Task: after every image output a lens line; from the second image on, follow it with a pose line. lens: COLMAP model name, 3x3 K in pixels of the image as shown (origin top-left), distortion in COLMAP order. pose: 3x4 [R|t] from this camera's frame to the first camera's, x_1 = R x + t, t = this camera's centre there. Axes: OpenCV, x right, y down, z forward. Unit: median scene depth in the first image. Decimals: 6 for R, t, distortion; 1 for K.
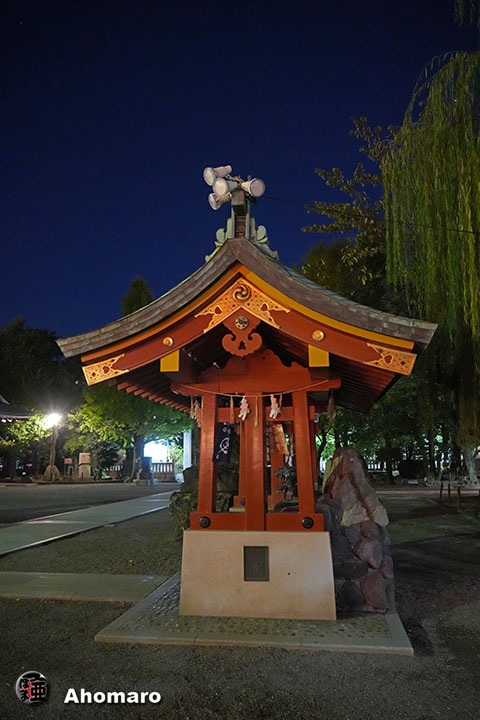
lens RADIAL K [[530.7, 0, 240.0], [0, 530.7, 360.0], [0, 0, 1]] dist [-0.034464, 0.000110]
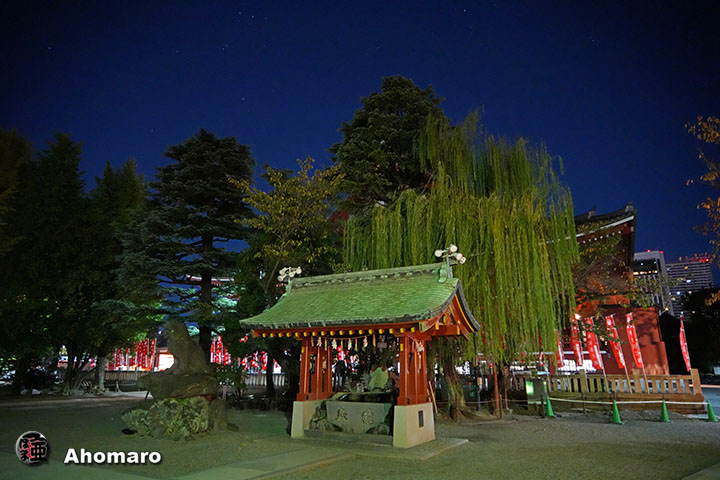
lens RADIAL K [[472.4, 0, 360.0], [0, 472.4, 240.0], [0, 0, 1]] dist [-0.027349, 0.000793]
pose [[0.391257, 0.254723, 0.884327, -1.982162], [-0.176071, 0.963899, -0.199743, 0.103372], [-0.903281, -0.077553, 0.421982, 0.462033]]
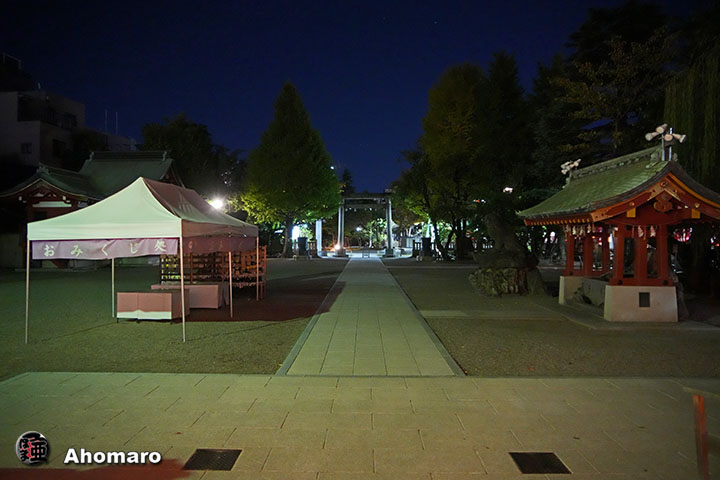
lens RADIAL K [[484.8, 0, 359.1], [0, 484.8, 233.8], [0, 0, 1]] dist [-0.033527, 0.005867]
pose [[0.991795, 0.021562, 0.126003, -1.465854], [-0.043501, 0.983775, 0.174052, -0.204338], [-0.120206, -0.178105, 0.976642, -0.831363]]
